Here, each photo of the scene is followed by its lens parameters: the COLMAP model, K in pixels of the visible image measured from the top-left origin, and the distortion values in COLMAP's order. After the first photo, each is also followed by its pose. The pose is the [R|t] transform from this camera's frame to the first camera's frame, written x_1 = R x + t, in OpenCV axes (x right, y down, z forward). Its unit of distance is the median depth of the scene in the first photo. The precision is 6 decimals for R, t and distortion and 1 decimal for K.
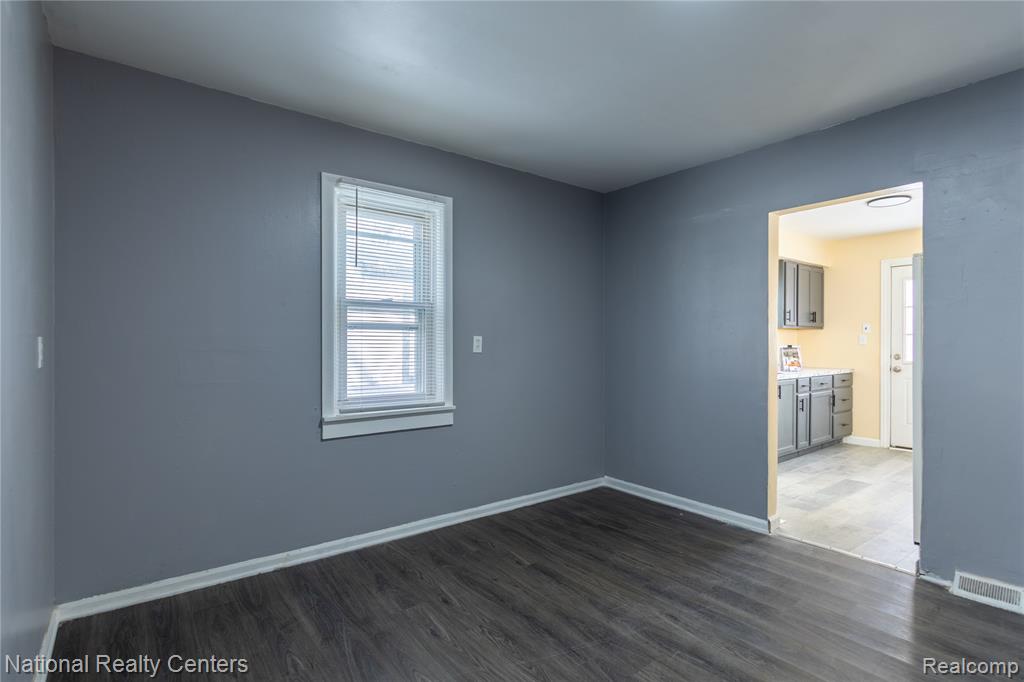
lens RADIAL K [[479.2, 0, 512.0], [0, 479.2, 341.0], [0, 0, 1]] dist [0.003272, 0.001394]
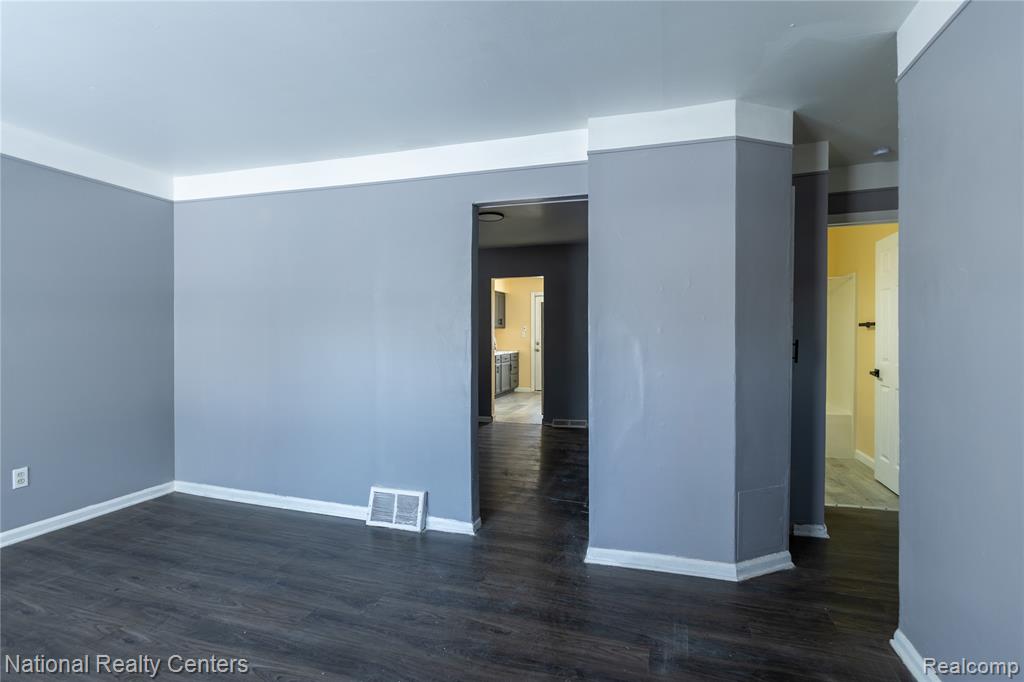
lens RADIAL K [[479.2, 0, 512.0], [0, 479.2, 341.0], [0, 0, 1]] dist [0.003272, 0.001394]
pose [[0.815241, -0.011075, 0.579016, -0.384313], [0.004203, 0.999904, 0.013207, -0.002236], [-0.579107, -0.008333, 0.815209, -0.493365]]
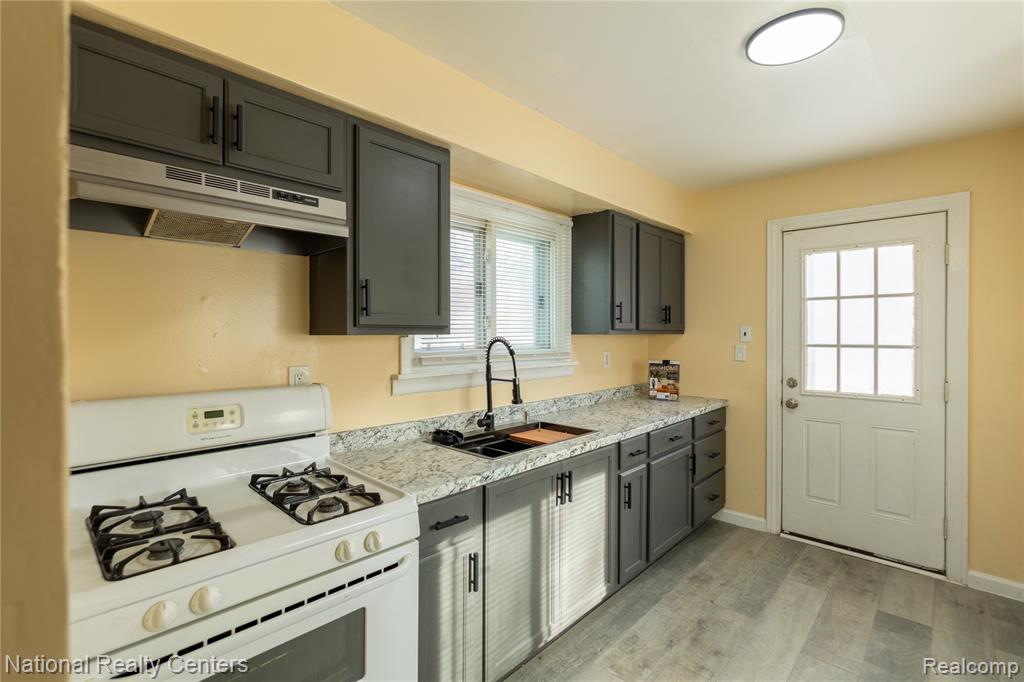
lens RADIAL K [[468.6, 0, 513.9], [0, 468.6, 332.2], [0, 0, 1]] dist [-0.002219, 0.000221]
pose [[0.984592, -0.001803, 0.174858, 0.360376], [0.001939, 0.999998, -0.000606, -0.029465], [-0.174857, 0.000935, 0.984593, 0.487585]]
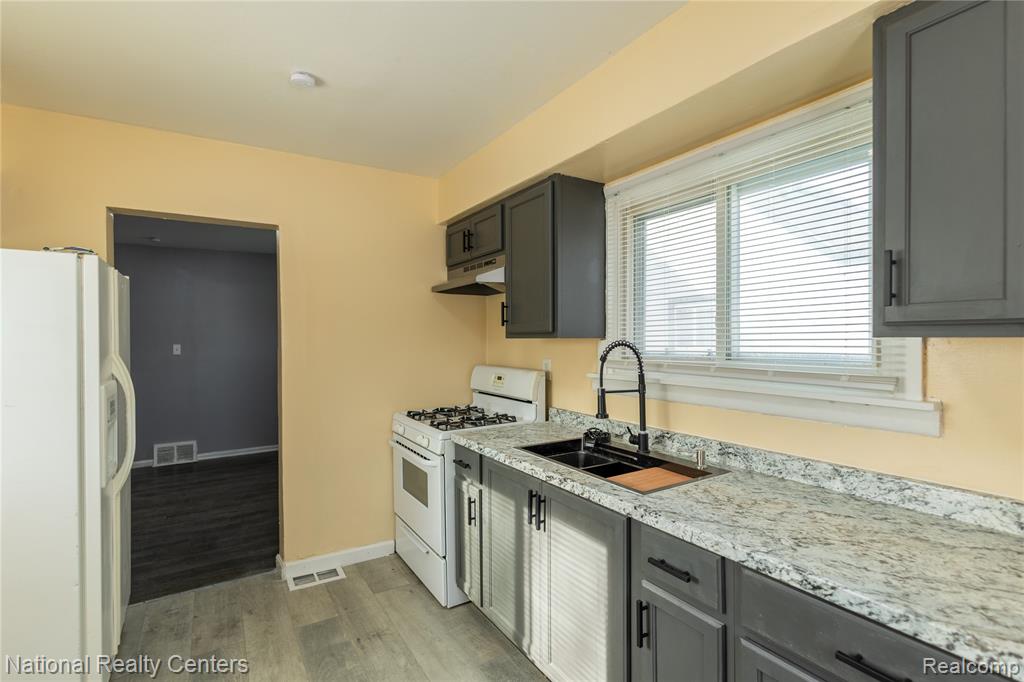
lens RADIAL K [[479.2, 0, 512.0], [0, 479.2, 341.0], [0, 0, 1]] dist [0.003272, 0.001394]
pose [[-0.077854, 0.003638, -0.996958, 0.787703], [0.005394, 0.999980, 0.003228, -0.026915], [0.996950, -0.005126, -0.077872, 0.843451]]
